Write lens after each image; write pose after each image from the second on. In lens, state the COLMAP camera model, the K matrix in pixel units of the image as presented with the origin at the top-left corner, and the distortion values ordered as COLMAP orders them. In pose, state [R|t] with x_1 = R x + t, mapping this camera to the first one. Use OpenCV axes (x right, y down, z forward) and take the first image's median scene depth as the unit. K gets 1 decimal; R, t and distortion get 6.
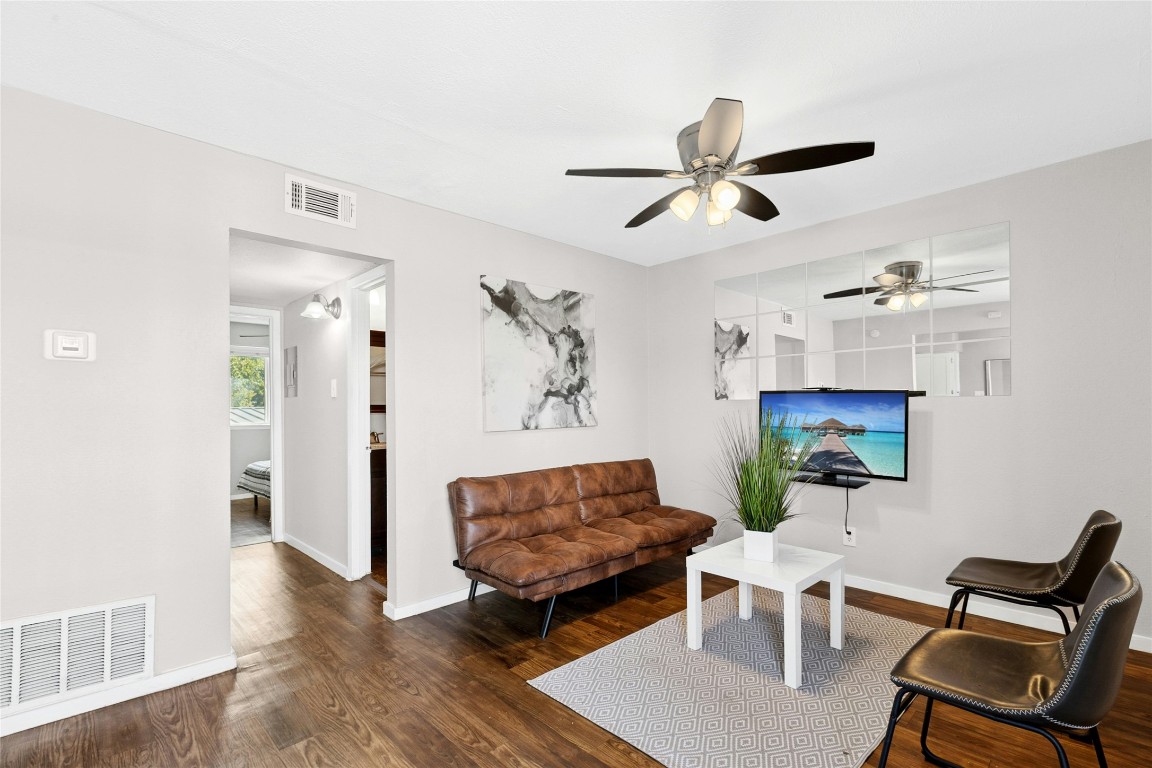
lens RADIAL K [[521.0, 0, 577.5], [0, 521.0, 404.3], [0, 0, 1]] dist [-0.001124, -0.000030]
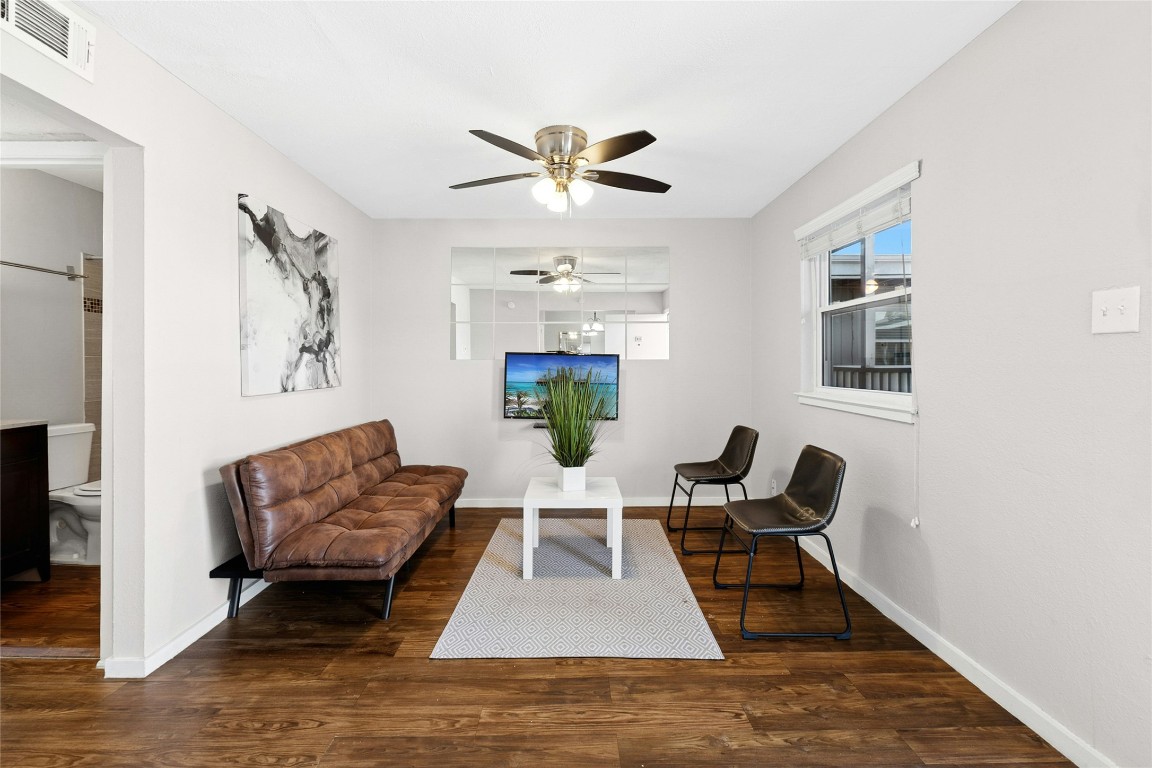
lens RADIAL K [[517.8, 0, 570.4], [0, 517.8, 362.9], [0, 0, 1]] dist [0.000161, -0.000084]
pose [[0.692251, 0.011313, 0.721568, -0.382212], [-0.007992, 0.999936, -0.008010, 0.005210], [-0.721612, -0.000221, 0.692297, 0.109799]]
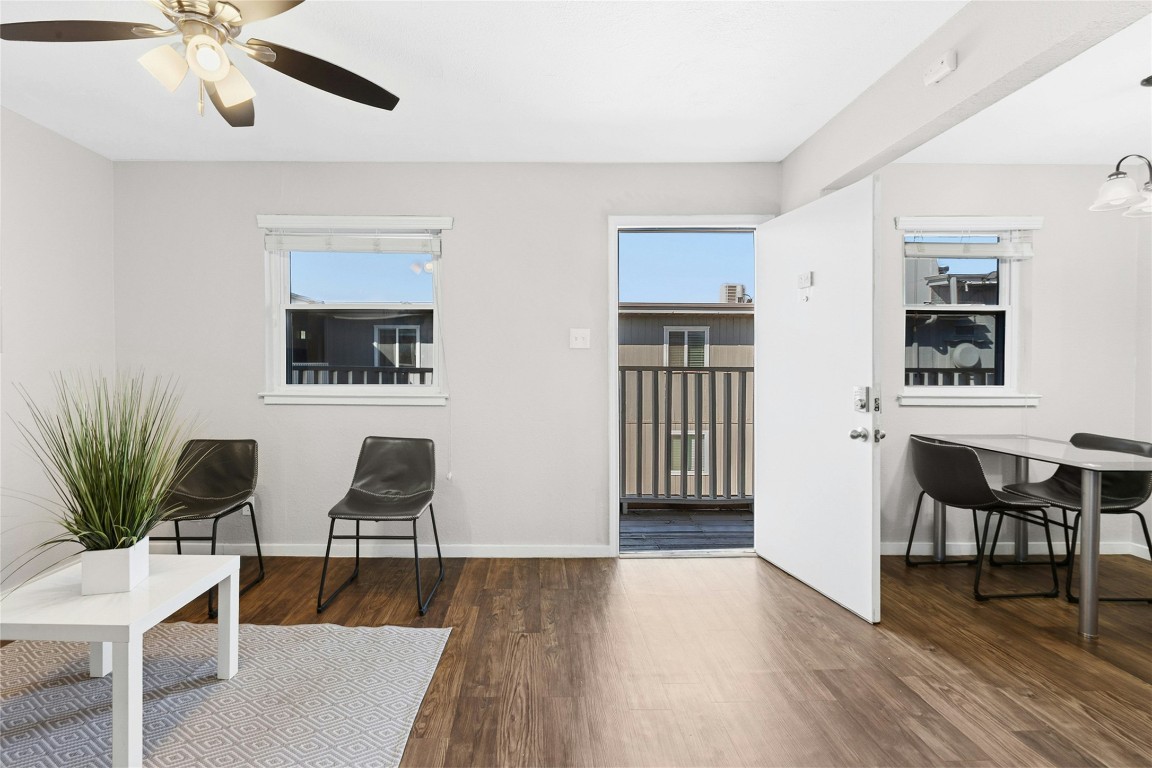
lens RADIAL K [[536.3, 0, 545.4], [0, 536.3, 368.4], [0, 0, 1]] dist [-0.001240, -0.000069]
pose [[-0.730933, 0.003372, 0.682441, -0.378491], [0.002065, 0.999994, -0.002729, 0.011028], [-0.682446, -0.000586, -0.730935, 0.796771]]
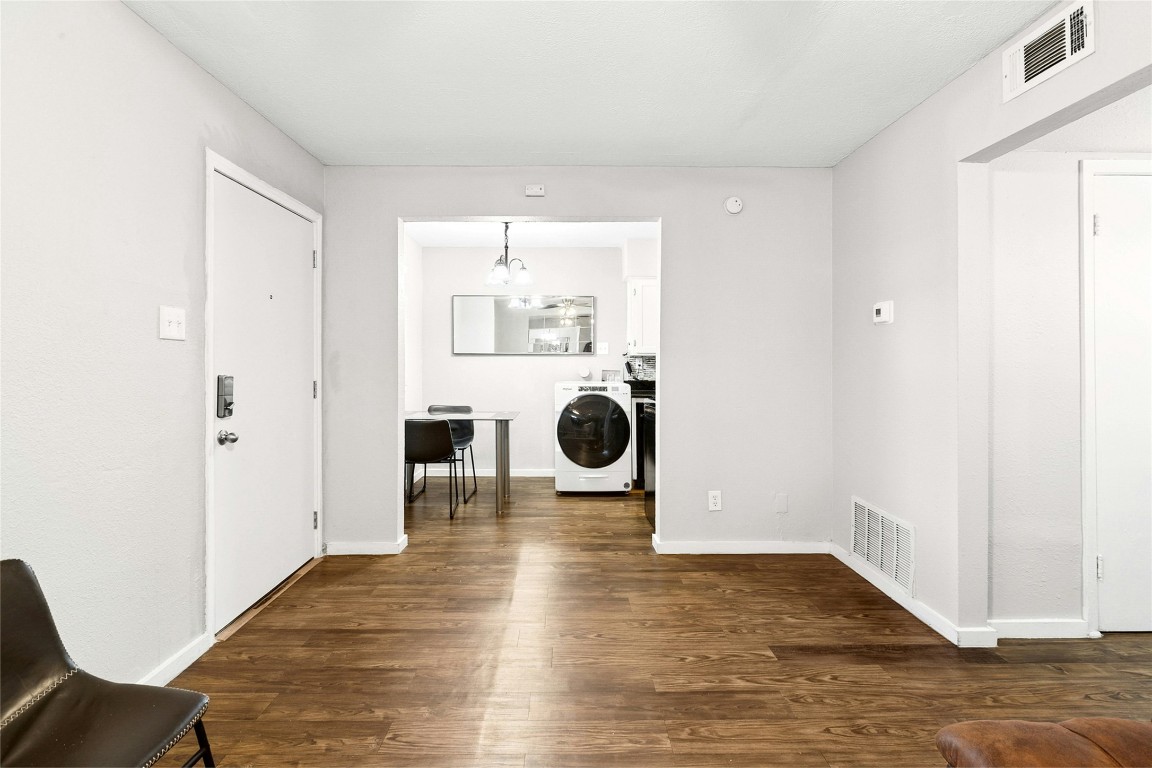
lens RADIAL K [[517.8, 0, 570.4], [0, 517.8, 362.9], [0, 0, 1]] dist [0.000161, -0.000084]
pose [[-0.688238, 0.010986, -0.725402, 0.311267], [0.008652, 0.999939, 0.006935, -0.000086], [0.725434, -0.001503, -0.688290, 0.768909]]
